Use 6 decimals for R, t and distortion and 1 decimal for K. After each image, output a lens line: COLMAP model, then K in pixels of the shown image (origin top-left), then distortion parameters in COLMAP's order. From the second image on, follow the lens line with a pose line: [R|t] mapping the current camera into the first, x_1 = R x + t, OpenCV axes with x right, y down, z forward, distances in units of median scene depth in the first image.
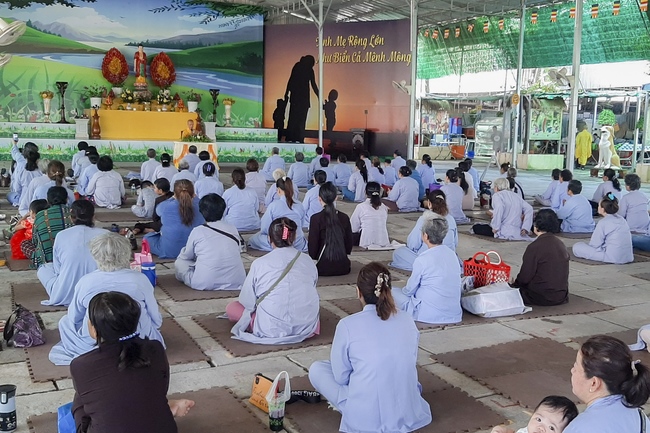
lens RADIAL K [[742.5, 0, 382.3], [0, 742.5, 215.7], [0, 0, 1]] dist [0.075840, -0.221526]
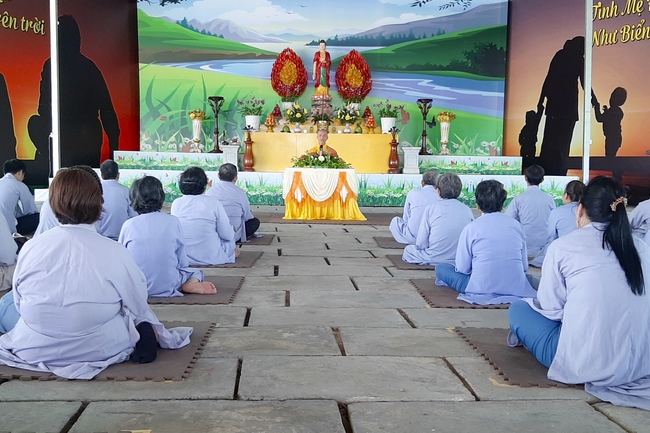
lens RADIAL K [[724.3, 0, 325.0], [0, 724.3, 216.5], [0, 0, 1]] dist [0.191264, -0.516271]
pose [[0.886683, 0.012167, -0.462218, -0.000252], [-0.042021, 0.997637, -0.054350, -0.025412], [0.460465, 0.067614, 0.885099, 0.390594]]
